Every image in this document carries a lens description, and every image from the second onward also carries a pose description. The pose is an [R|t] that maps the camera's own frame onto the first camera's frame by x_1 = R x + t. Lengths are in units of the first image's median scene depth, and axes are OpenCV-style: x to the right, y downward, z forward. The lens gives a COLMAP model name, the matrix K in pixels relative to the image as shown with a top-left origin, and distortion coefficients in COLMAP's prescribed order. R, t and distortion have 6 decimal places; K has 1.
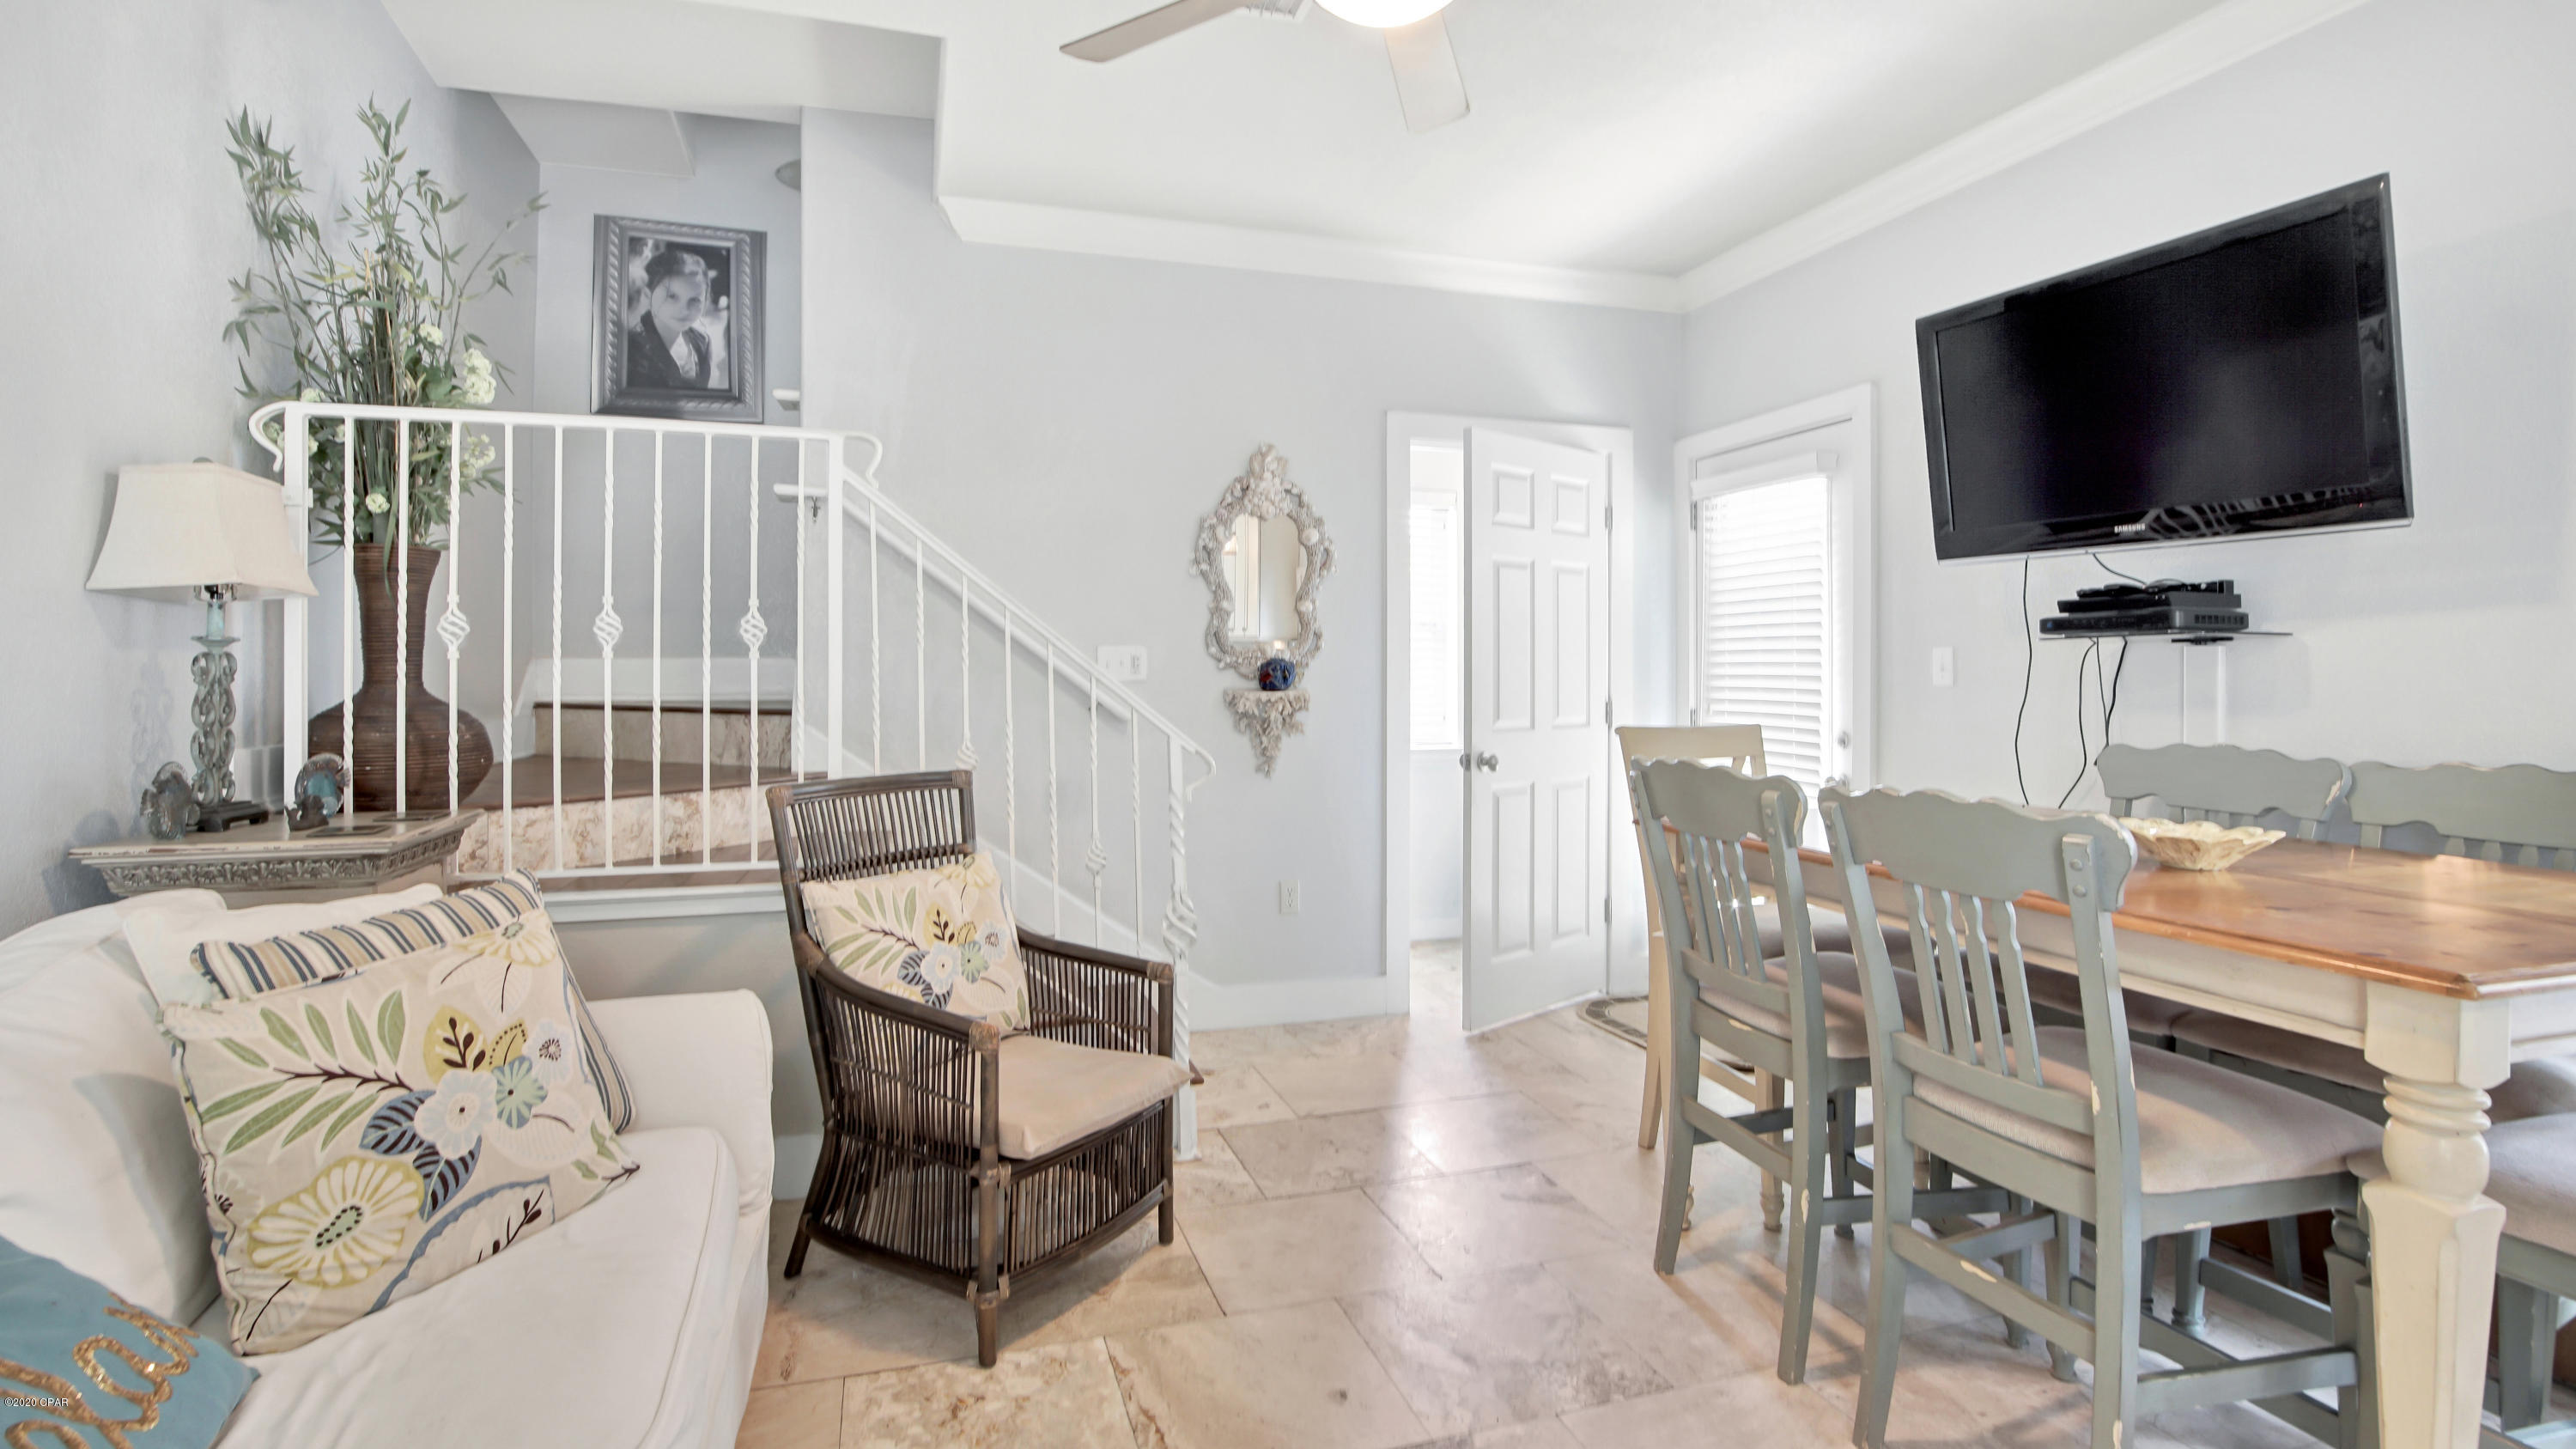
lens RADIAL K [[1193.9, 0, 1273.7], [0, 1193.9, 686.5], [0, 0, 1]] dist [-0.027922, 0.001547]
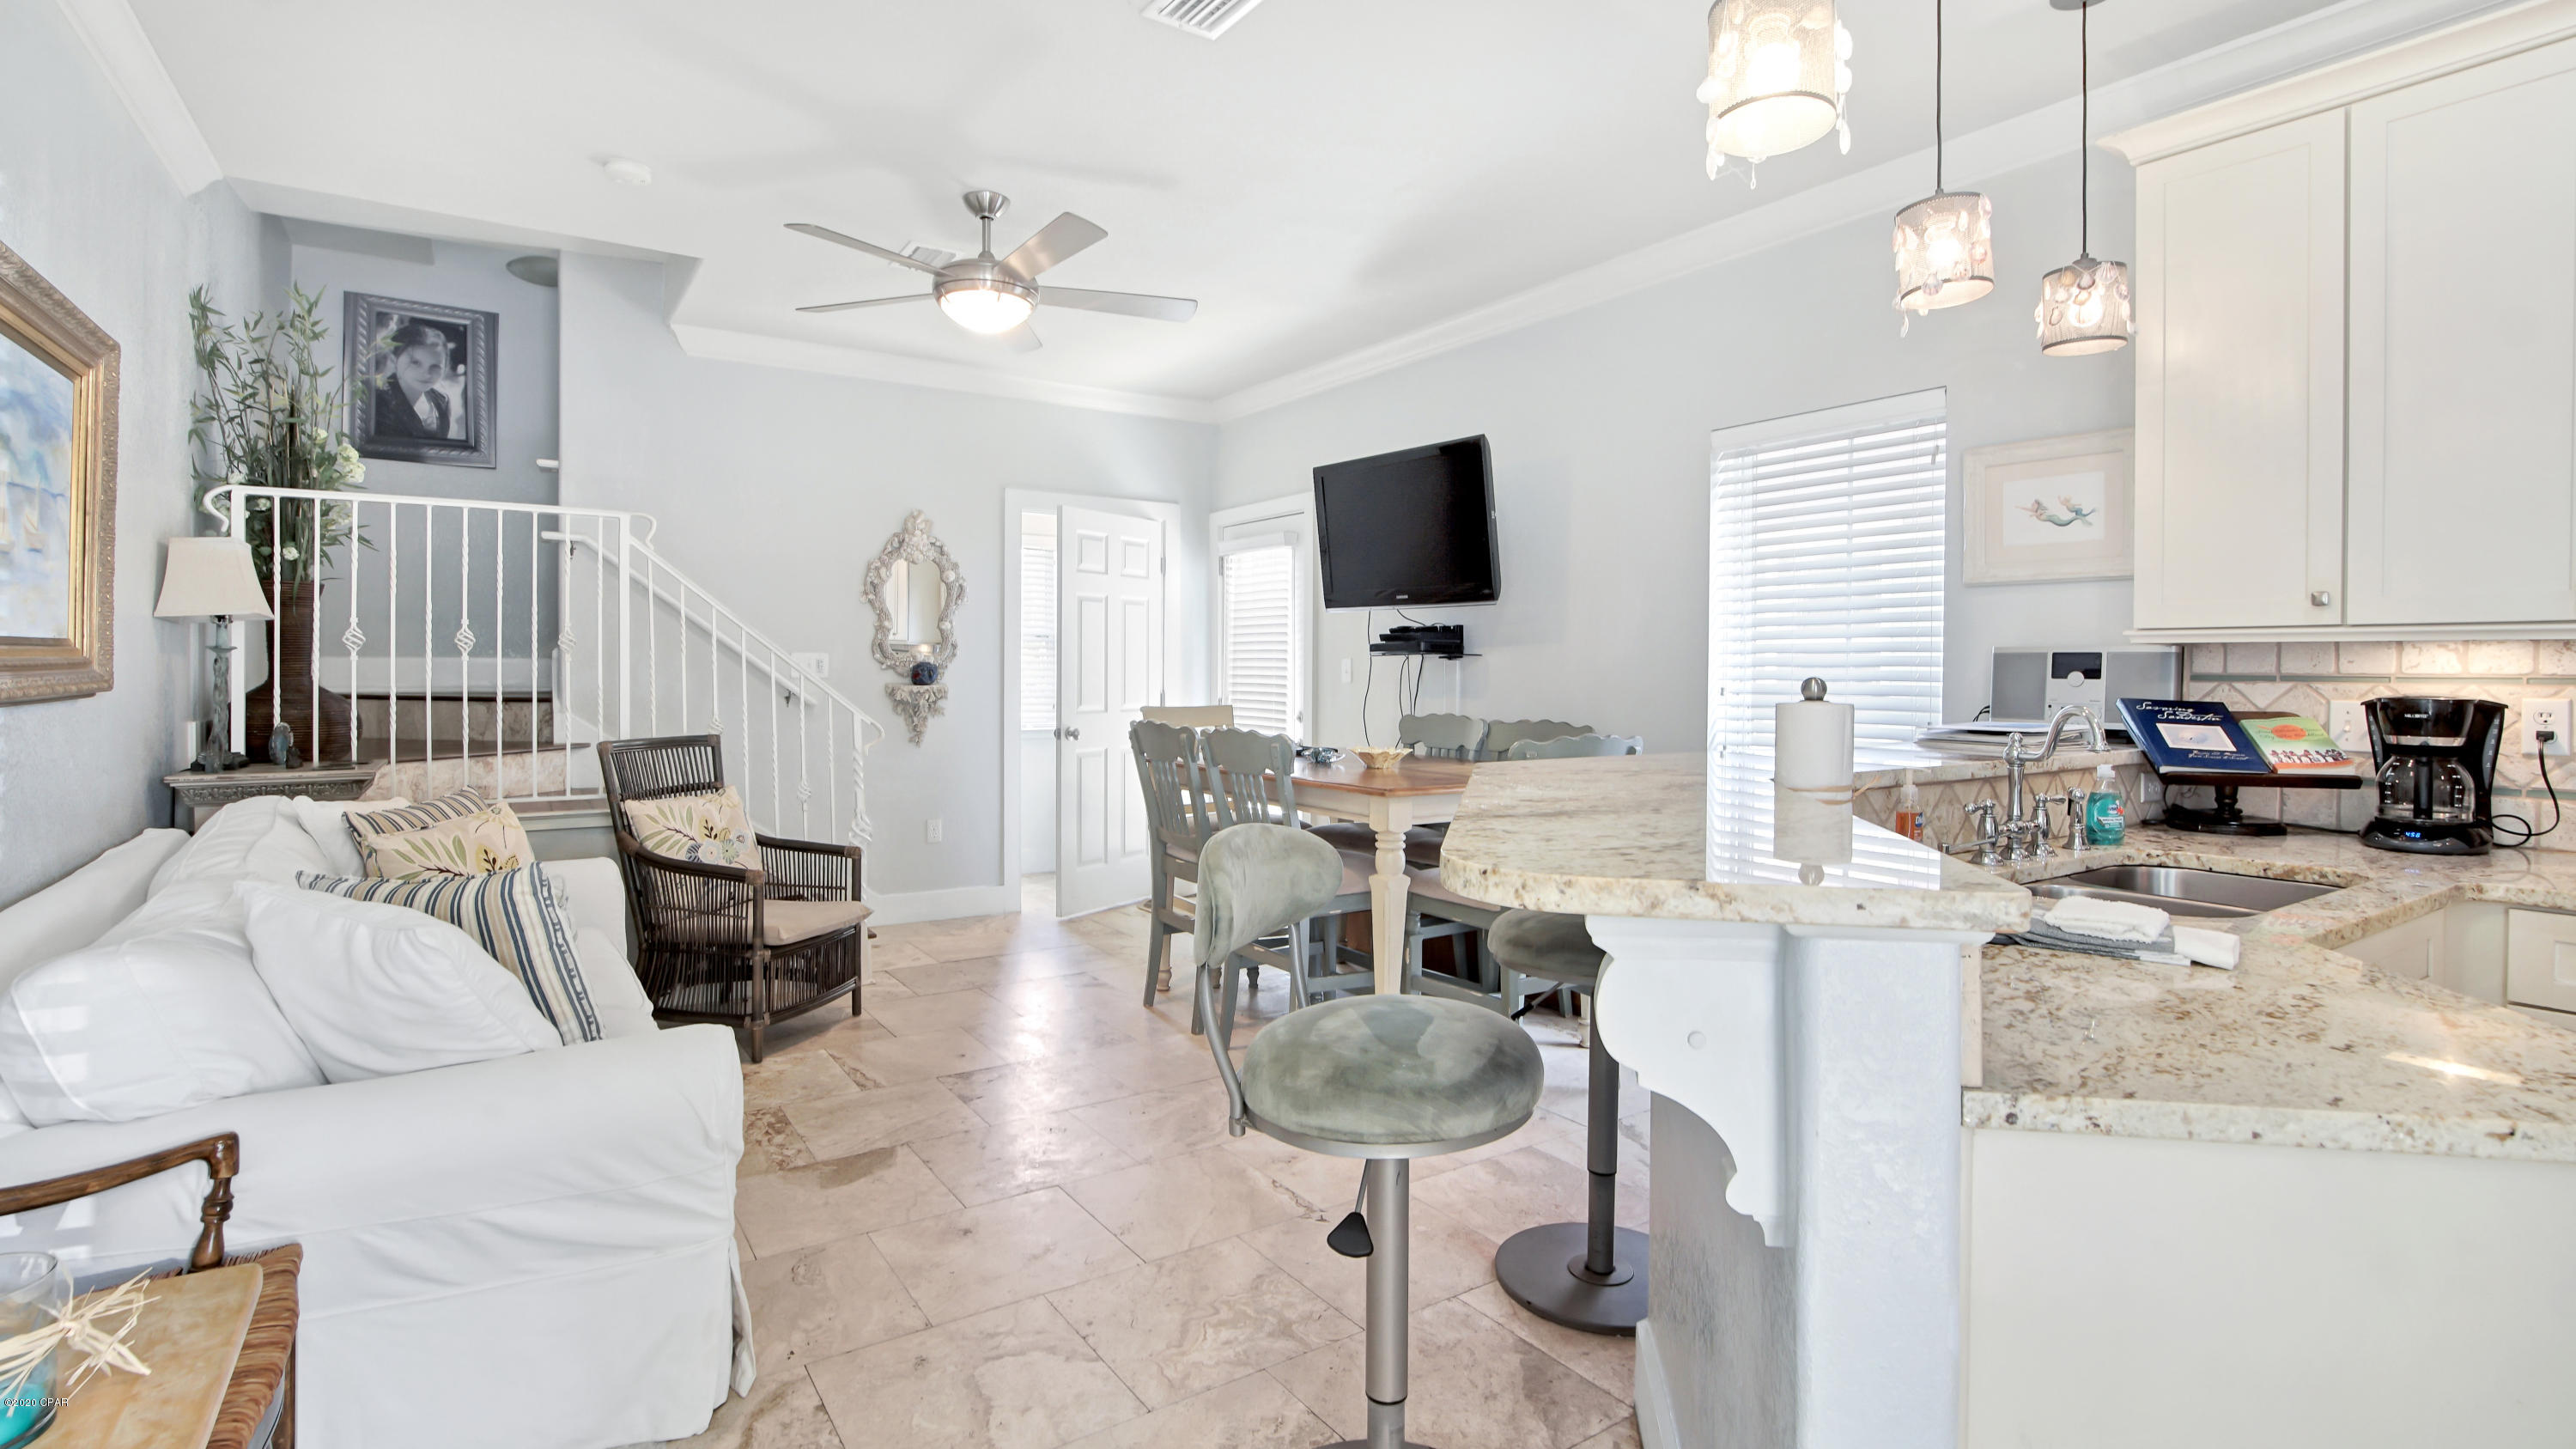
lens RADIAL K [[1193.9, 0, 1273.7], [0, 1193.9, 686.5], [0, 0, 1]] dist [-0.027922, 0.001547]
pose [[0.958027, 0.001726, 0.286673, -0.005808], [-0.001965, 0.999998, 0.000544, 0.004399], [-0.286671, -0.001084, 0.958028, -0.523695]]
